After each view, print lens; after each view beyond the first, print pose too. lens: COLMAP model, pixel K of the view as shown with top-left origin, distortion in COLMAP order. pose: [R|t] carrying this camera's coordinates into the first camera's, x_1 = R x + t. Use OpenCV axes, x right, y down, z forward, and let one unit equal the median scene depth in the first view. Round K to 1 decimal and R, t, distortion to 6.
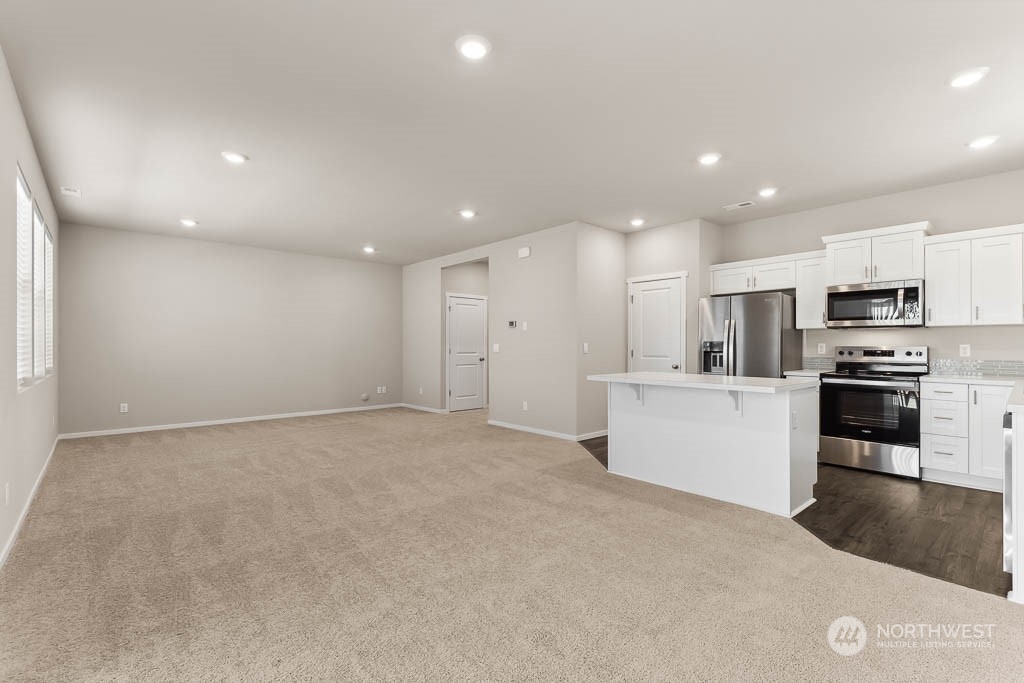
lens RADIAL K [[468.4, 0, 555.7], [0, 468.4, 346.0], [0, 0, 1]] dist [0.008019, -0.000996]
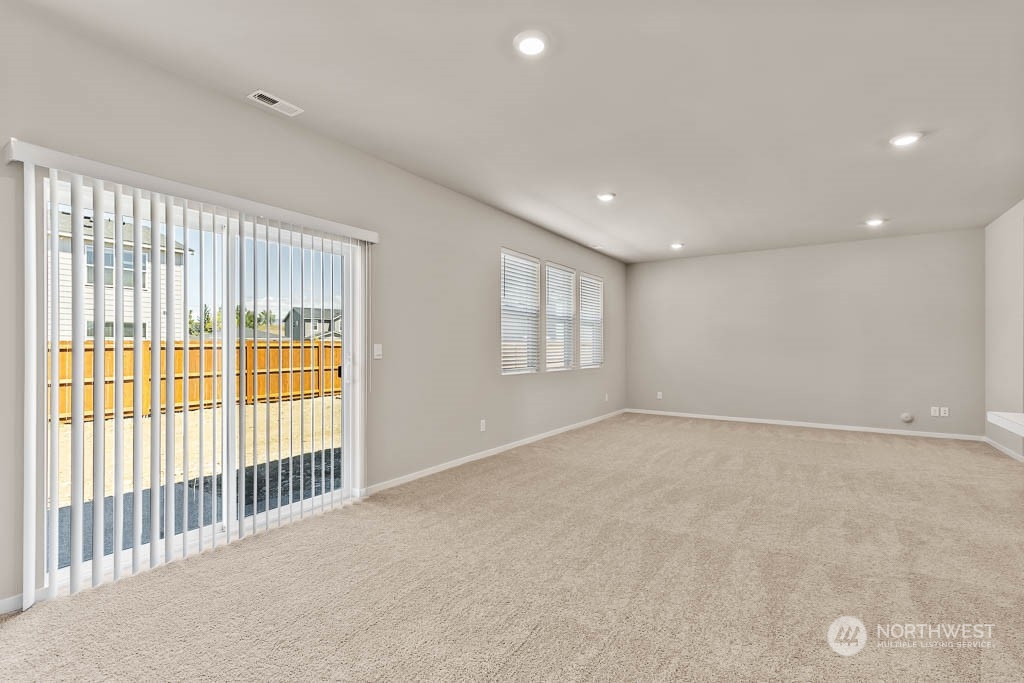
lens RADIAL K [[468.4, 0, 474.6], [0, 468.4, 347.6], [0, 0, 1]] dist [0.008019, -0.000996]
pose [[0.165221, -0.002773, -0.986253, 0.471646], [-0.001158, 0.999995, -0.003006, 0.002043], [0.986256, 0.001639, 0.165217, 0.440231]]
